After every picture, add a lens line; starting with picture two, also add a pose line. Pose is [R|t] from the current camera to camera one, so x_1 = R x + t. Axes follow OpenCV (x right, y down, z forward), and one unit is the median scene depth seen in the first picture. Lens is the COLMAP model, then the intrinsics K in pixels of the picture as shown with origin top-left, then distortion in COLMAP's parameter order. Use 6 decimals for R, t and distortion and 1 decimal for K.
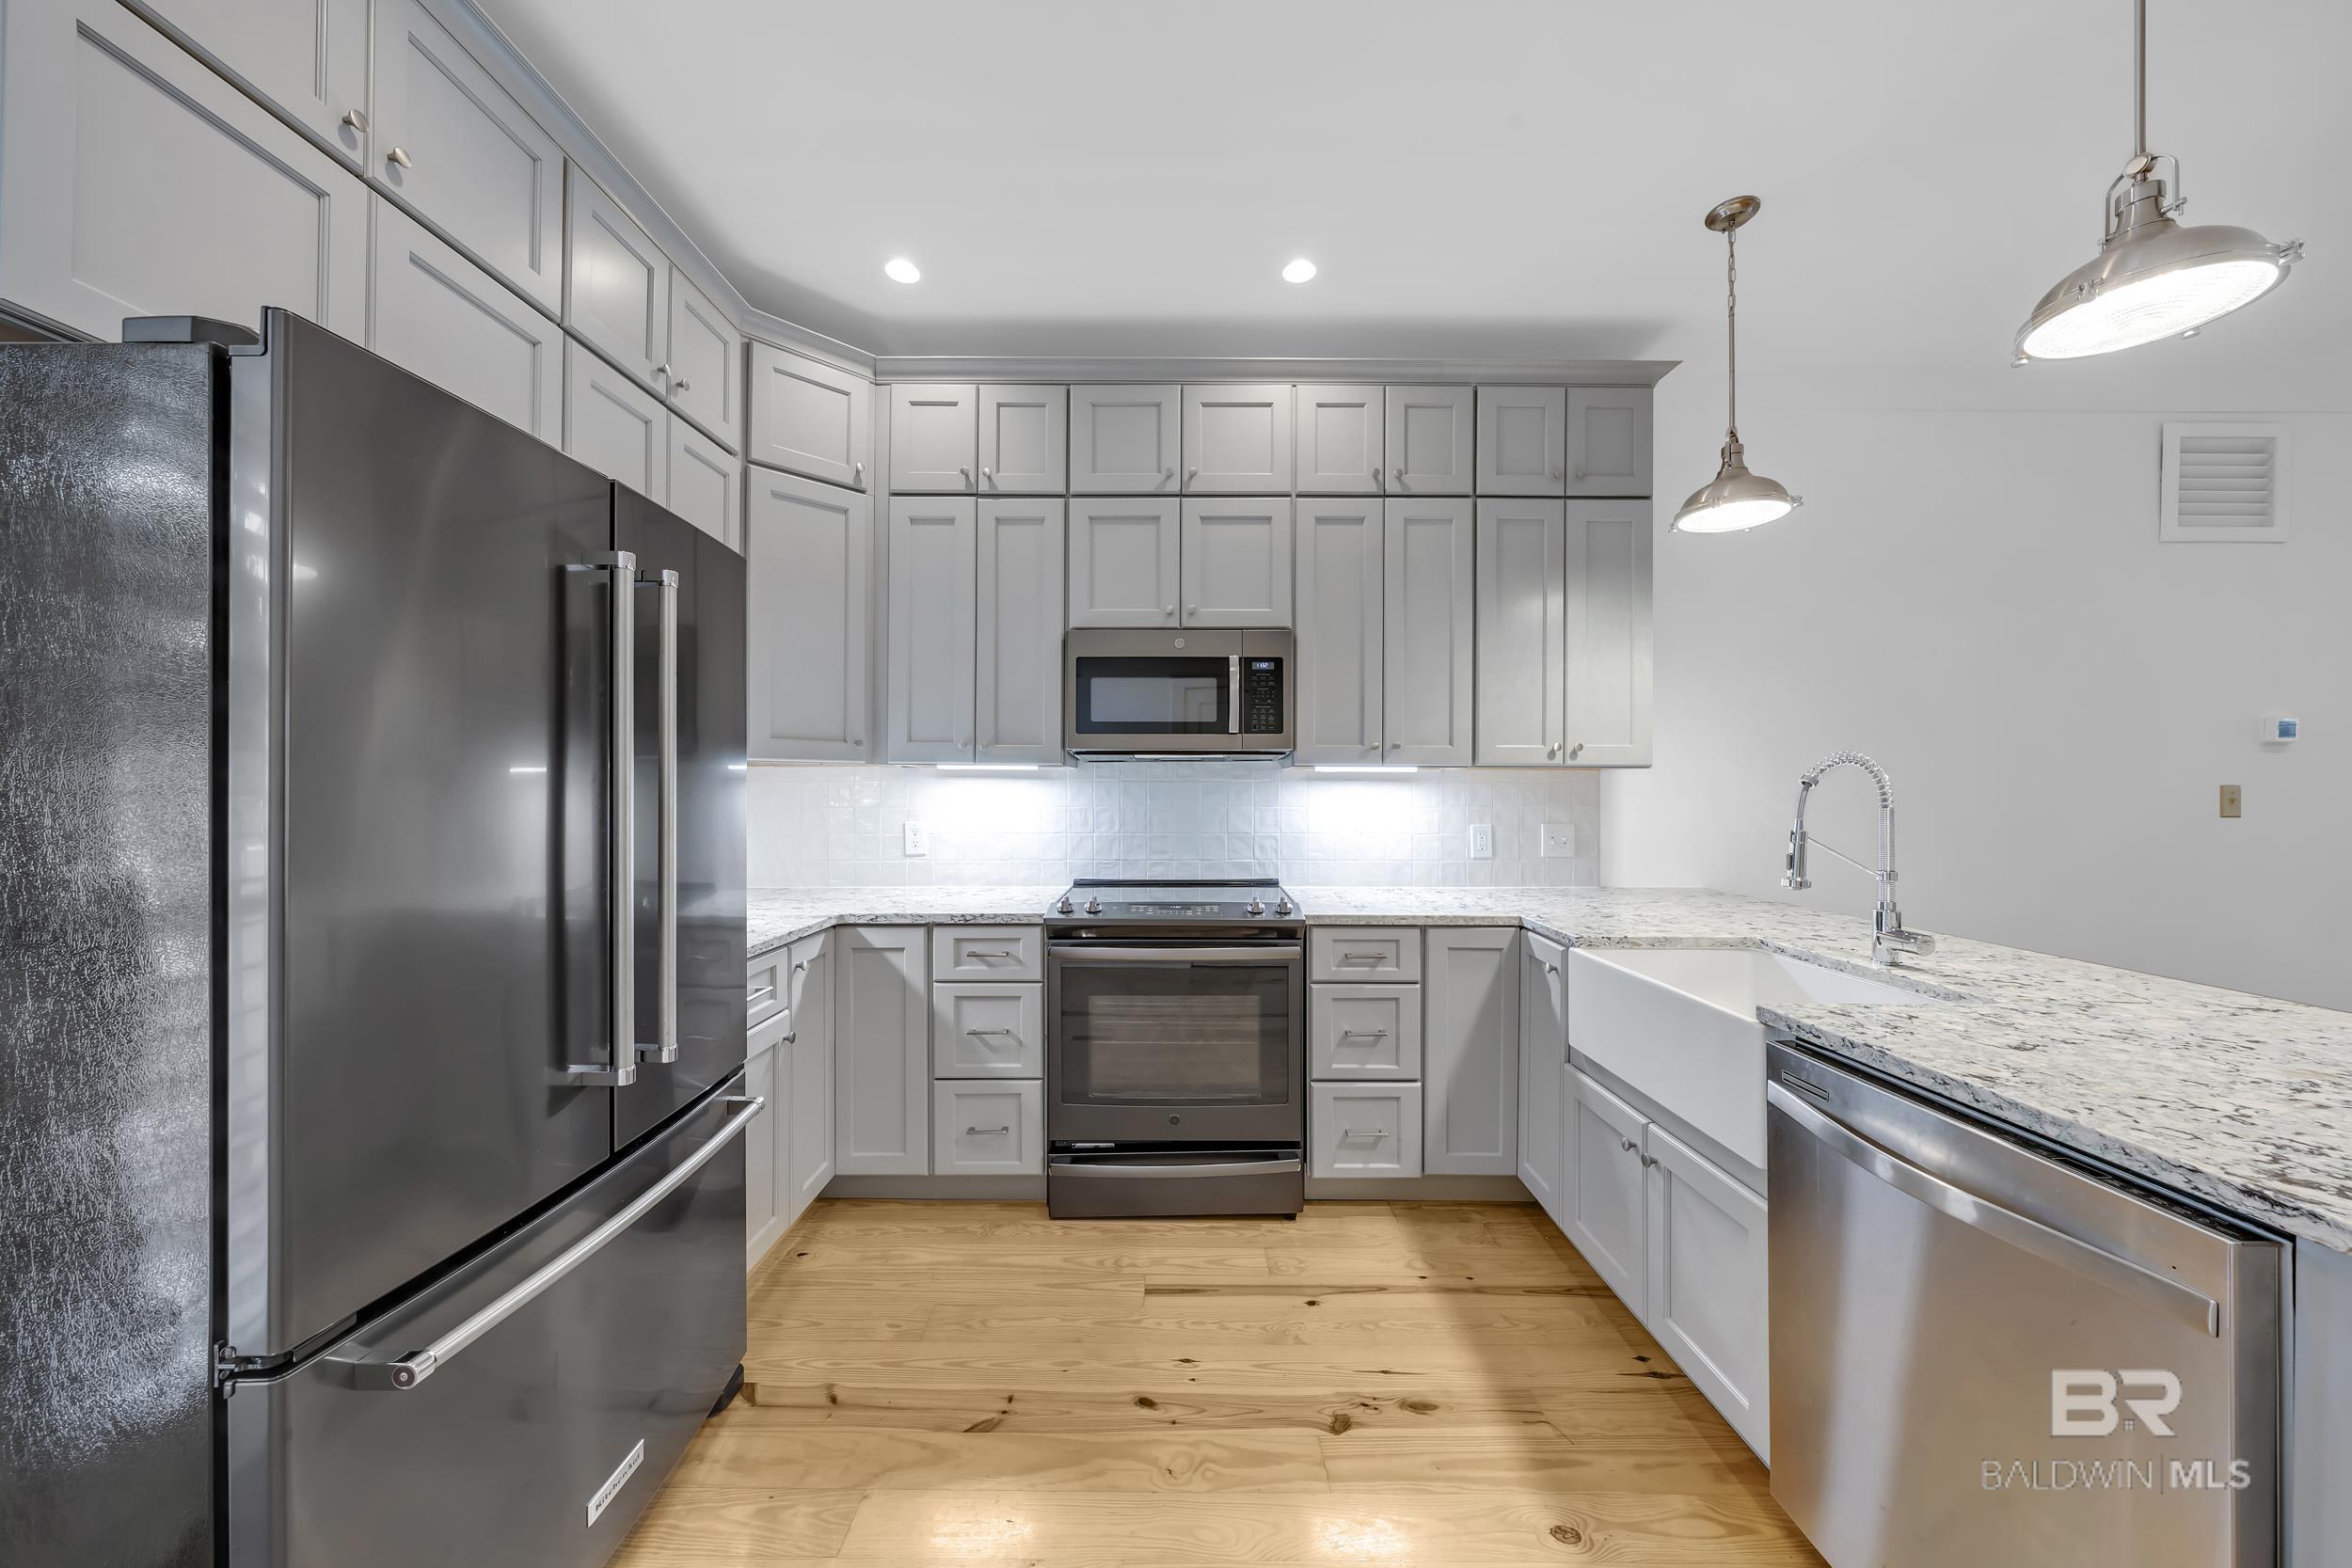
lens RADIAL K [[802.9, 0, 1175.6], [0, 802.9, 786.5], [0, 0, 1]] dist [-0.000797, -0.000540]
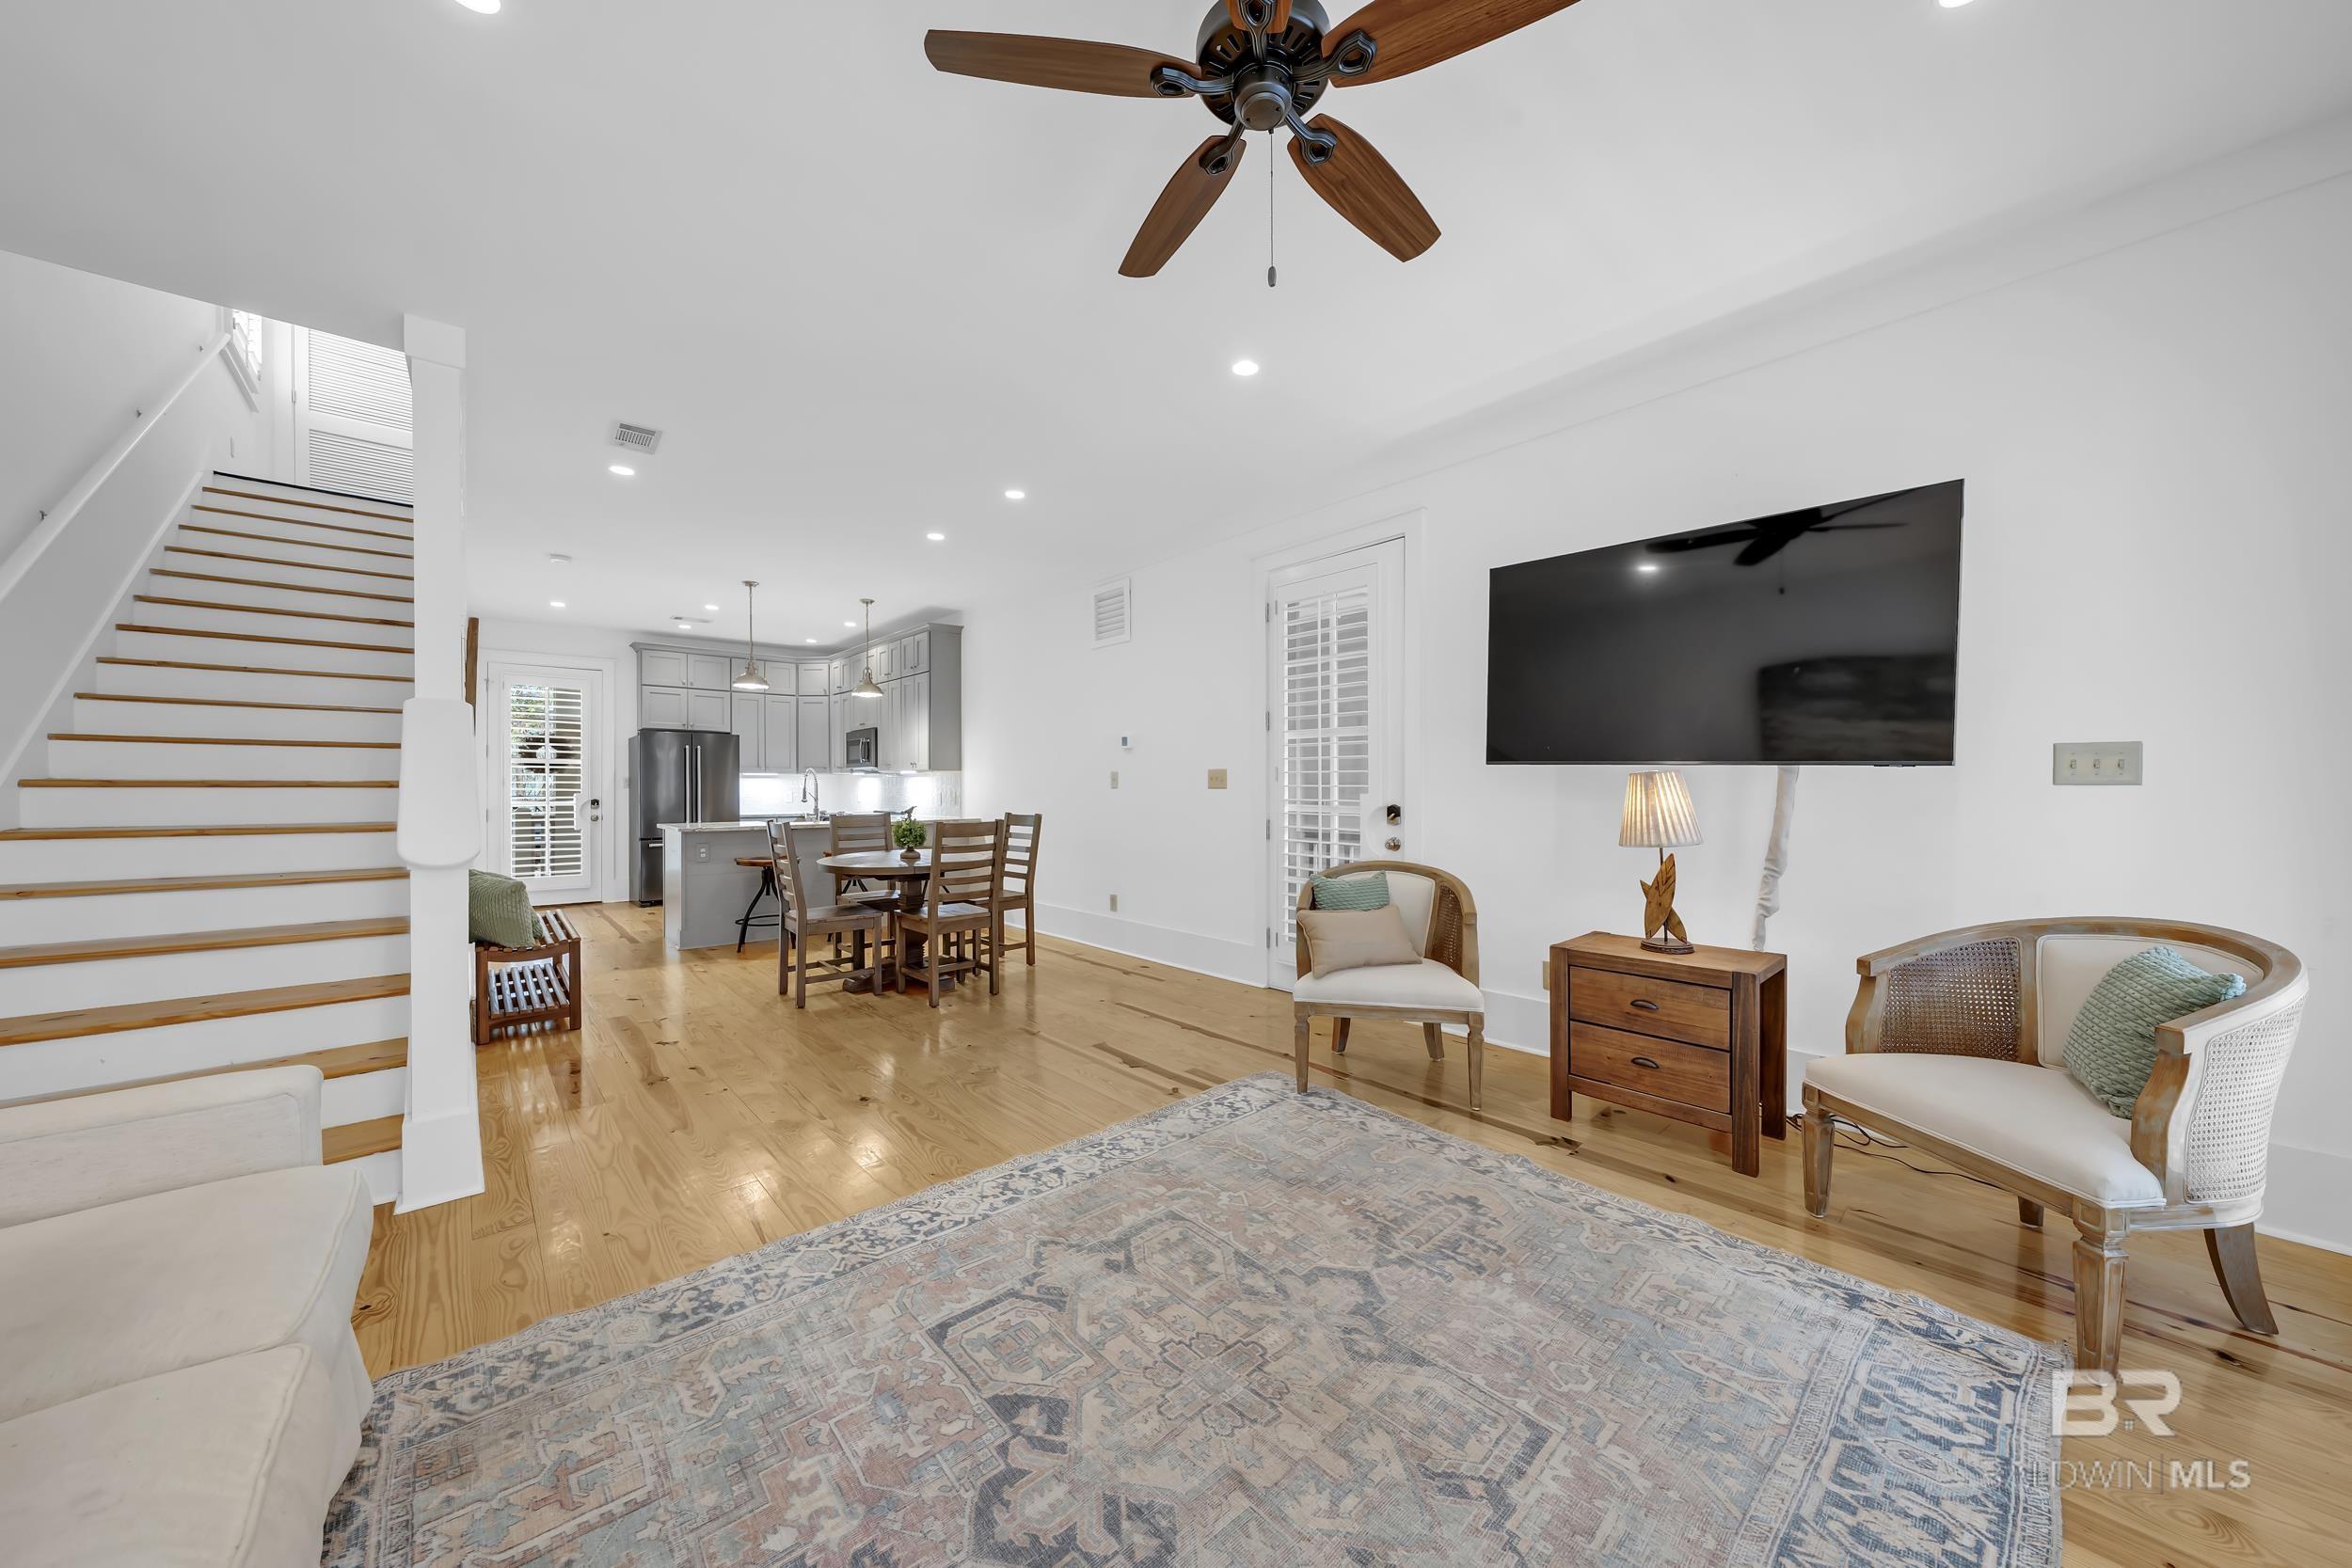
lens RADIAL K [[802.9, 0, 1182.7], [0, 802.9, 787.7], [0, 0, 1]] dist [-0.000797, -0.000540]
pose [[0.667701, -0.004556, -0.744415, 3.353174], [0.007286, 0.999973, 0.000415, 0.044527], [0.744394, -0.005701, 0.667717, -0.193383]]
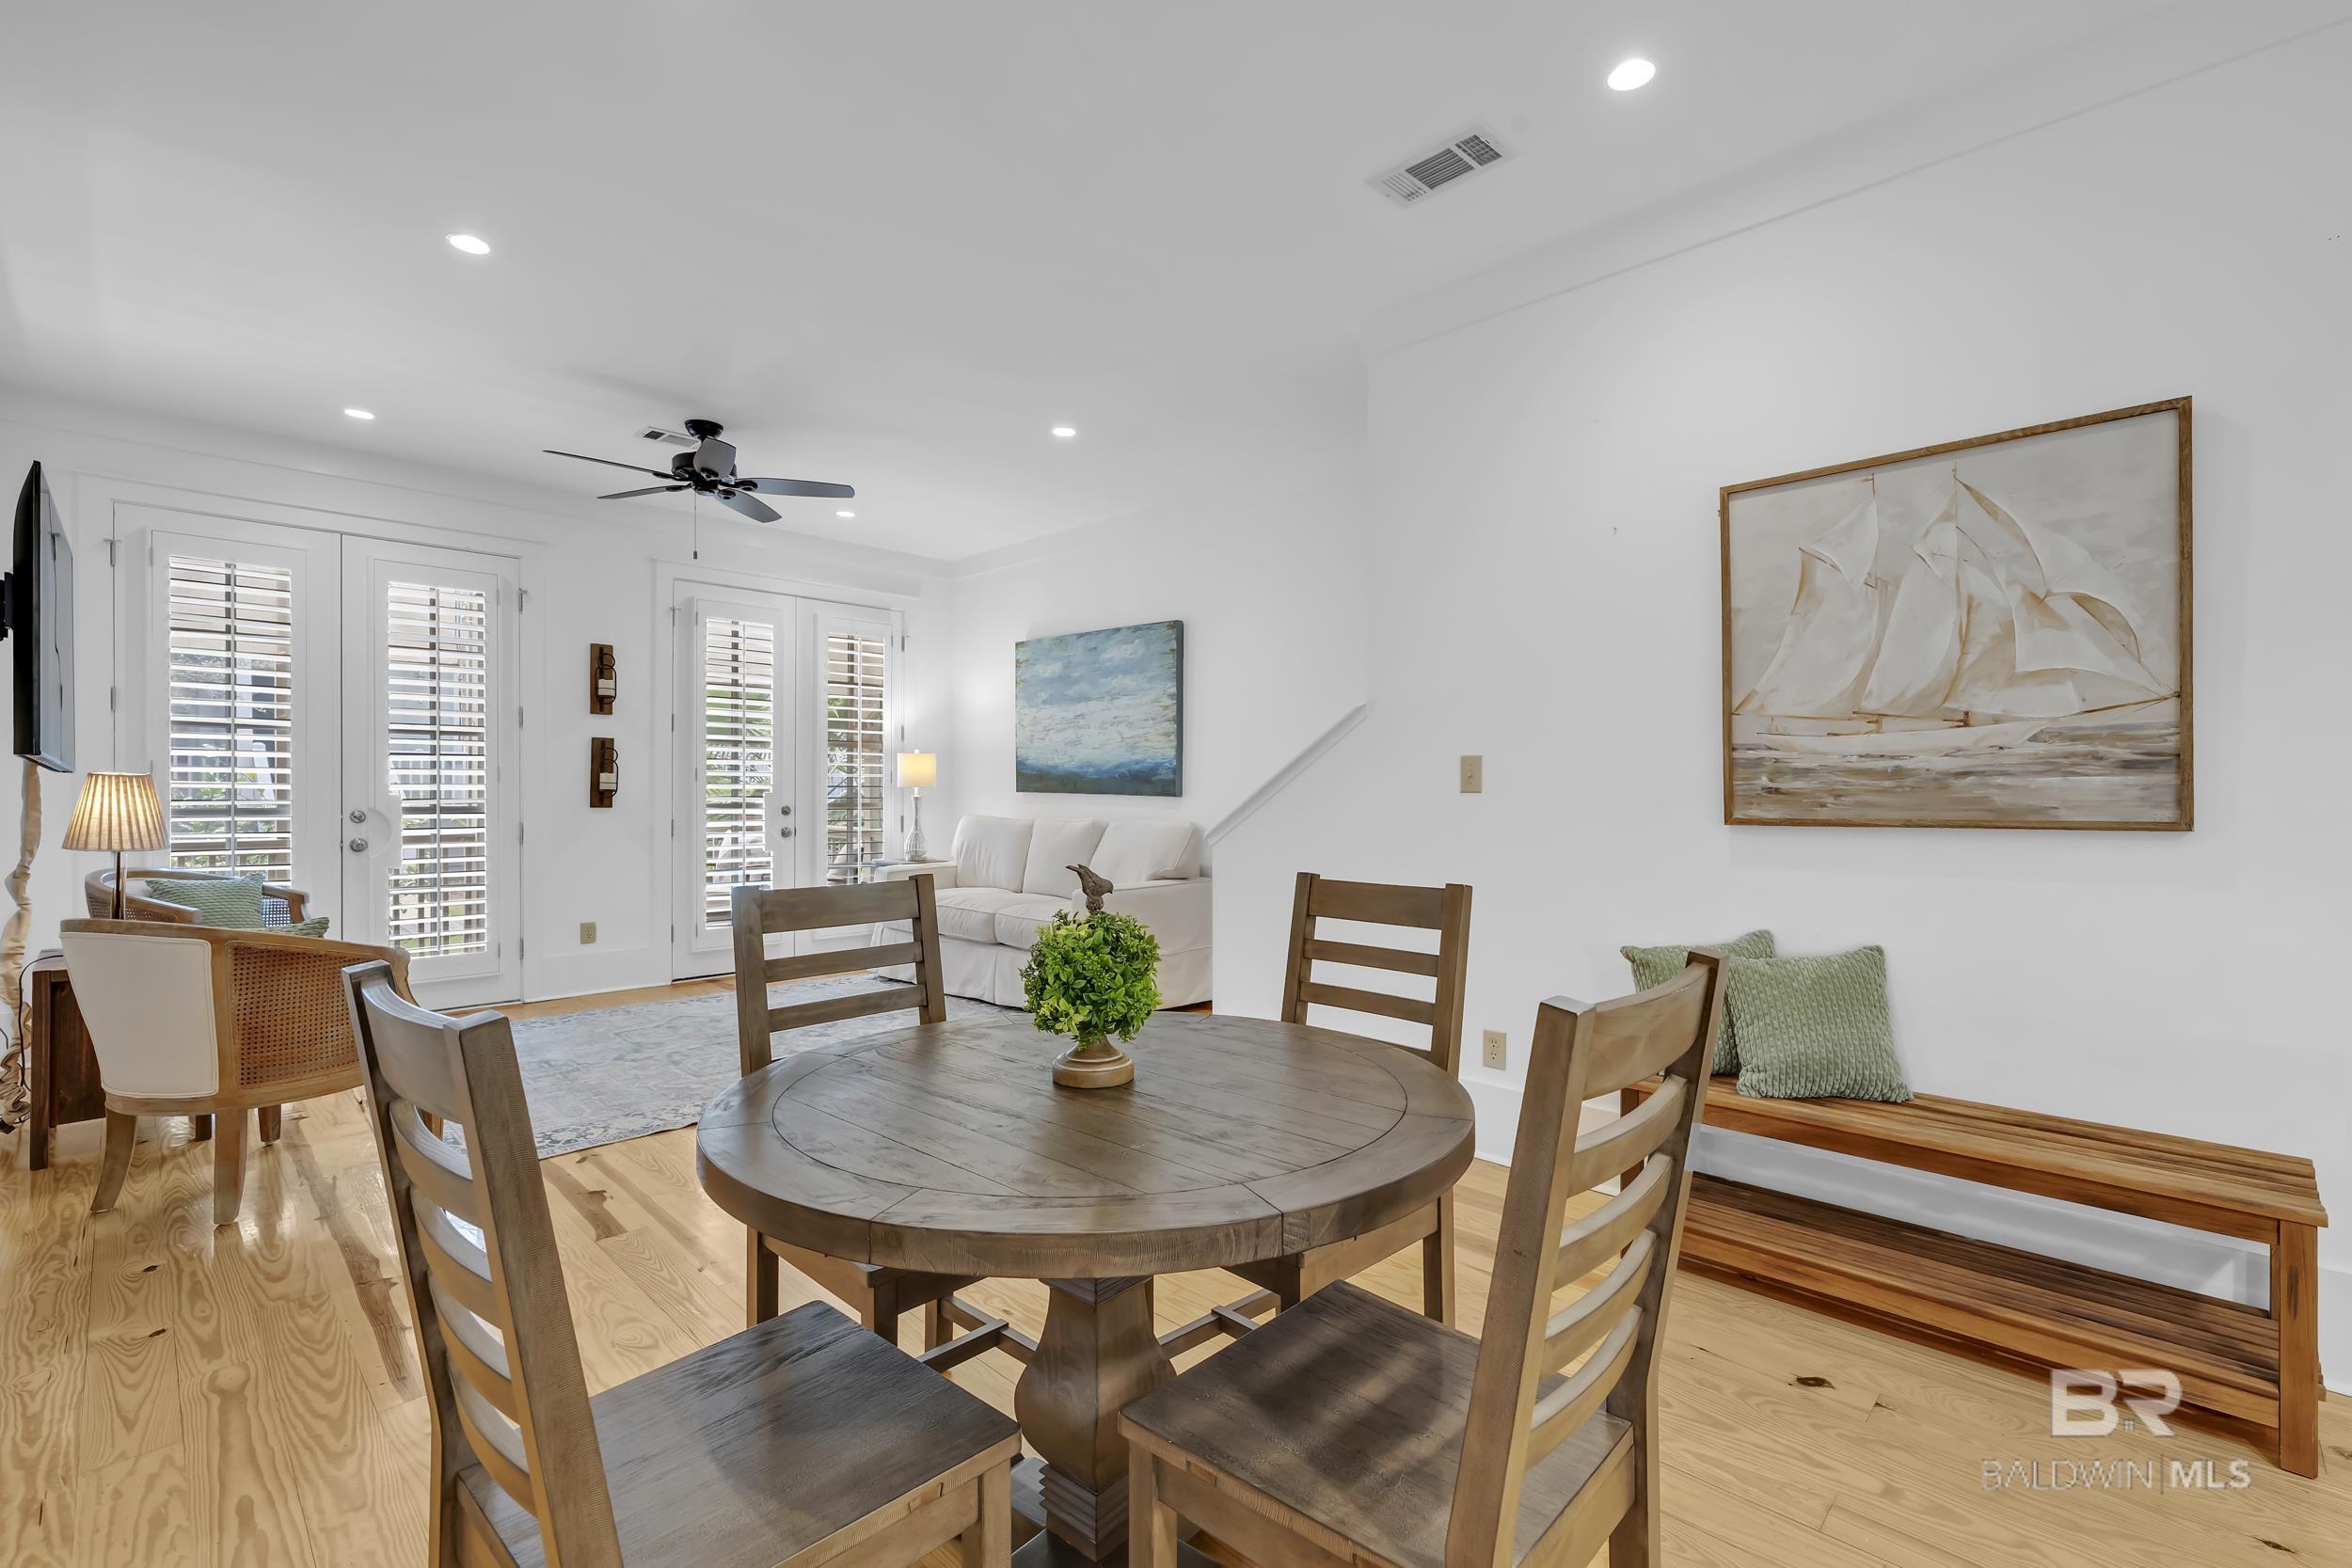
lens RADIAL K [[1048.8, 0, 1181.6], [0, 1048.8, 787.3], [0, 0, 1]] dist [0.000658, 0.001589]
pose [[-0.711011, -0.003153, 0.703173, 1.019833], [-0.005204, 0.999986, -0.000779, 0.040672], [-0.703161, -0.004213, -0.711018, 1.002140]]
